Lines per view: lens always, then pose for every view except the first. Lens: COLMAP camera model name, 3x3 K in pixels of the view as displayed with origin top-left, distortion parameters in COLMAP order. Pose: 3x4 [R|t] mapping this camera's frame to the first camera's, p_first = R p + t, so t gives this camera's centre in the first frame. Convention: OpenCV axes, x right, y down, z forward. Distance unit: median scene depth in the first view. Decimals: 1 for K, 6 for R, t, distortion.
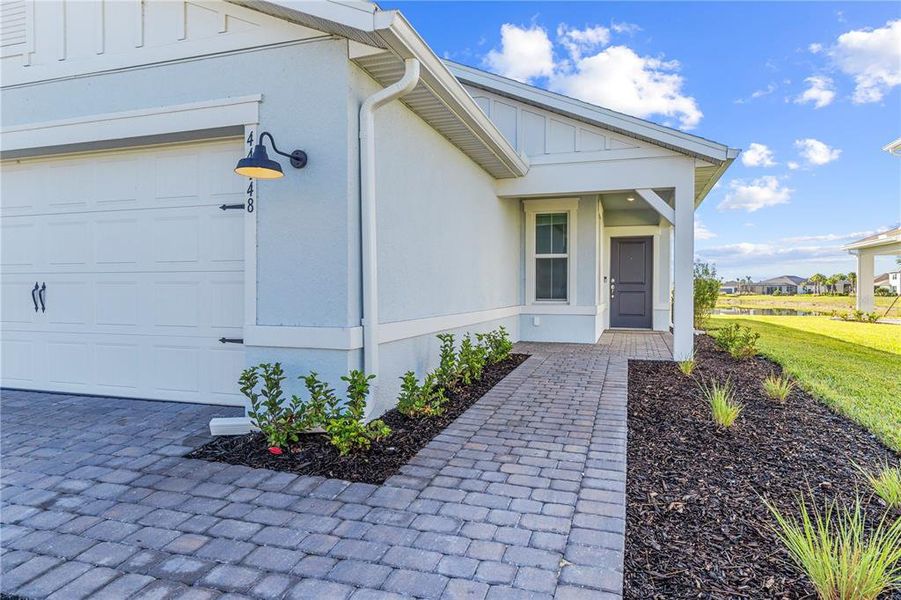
lens RADIAL K [[554.0, 0, 450.4], [0, 554.0, 289.6], [0, 0, 1]] dist [-0.001405, 0.000104]
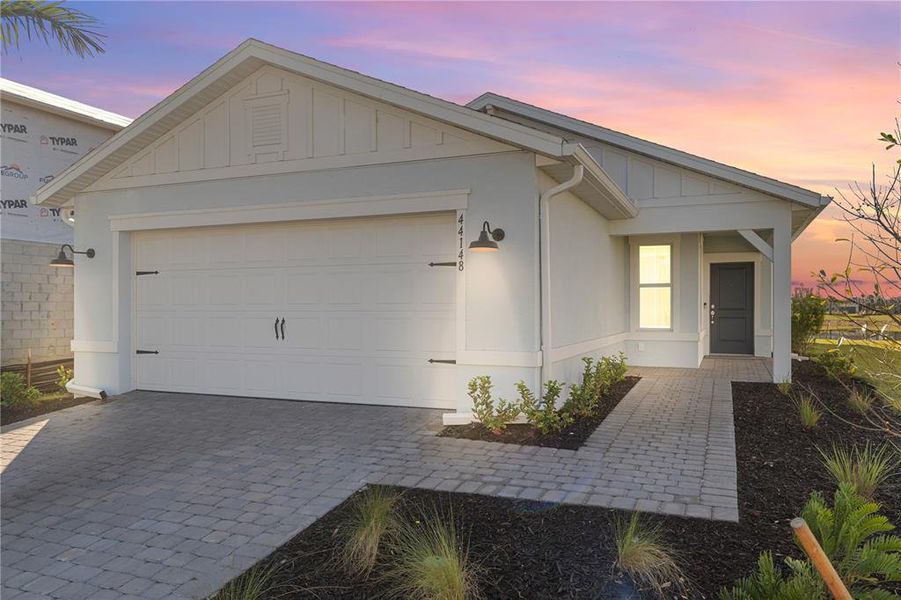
lens RADIAL K [[664.5, 0, 450.5], [0, 664.5, 300.0], [0, 0, 1]] dist [0.000096, 0.004294]
pose [[0.996871, -0.003444, -0.078976, -0.203690], [0.002496, 0.999924, -0.012096, -0.035241], [0.079011, 0.011861, 0.996803, -0.568959]]
